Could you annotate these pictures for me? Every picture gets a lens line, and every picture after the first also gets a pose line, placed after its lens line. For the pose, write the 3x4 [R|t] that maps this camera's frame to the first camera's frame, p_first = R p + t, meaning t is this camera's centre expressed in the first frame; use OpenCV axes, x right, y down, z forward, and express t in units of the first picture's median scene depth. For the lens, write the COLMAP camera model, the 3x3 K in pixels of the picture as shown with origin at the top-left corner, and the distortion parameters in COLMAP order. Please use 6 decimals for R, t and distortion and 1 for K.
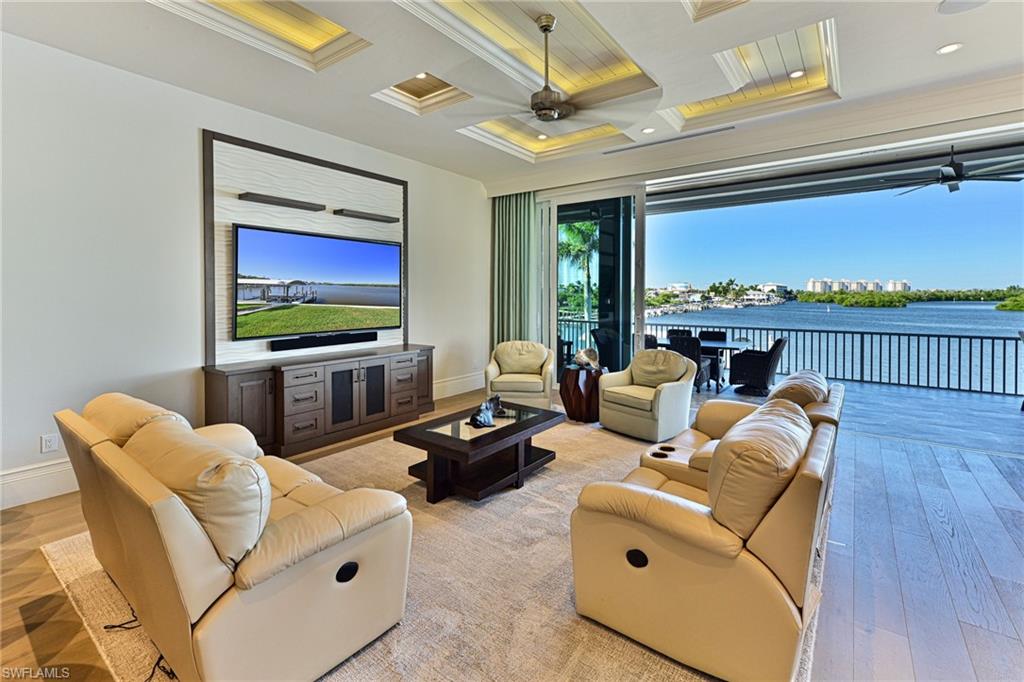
lens RADIAL K [[459.5, 0, 513.0], [0, 459.5, 302.9], [0, 0, 1]] dist [0.024956, 0.000312]
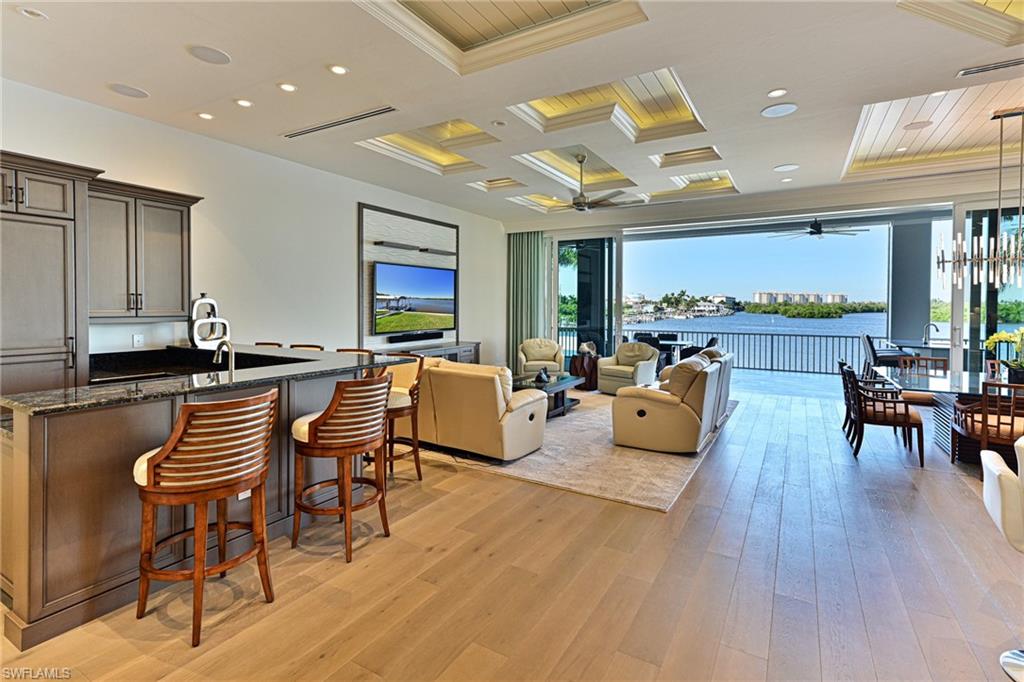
lens RADIAL K [[489.5, 0, 506.5], [0, 489.5, 308.8], [0, 0, 1]] dist [0.011256, -0.000452]
pose [[0.995454, 0.002730, 0.095200, -0.233133], [-0.001786, 0.999948, -0.010002, 0.005640], [-0.095222, 0.009786, 0.995408, -0.514839]]
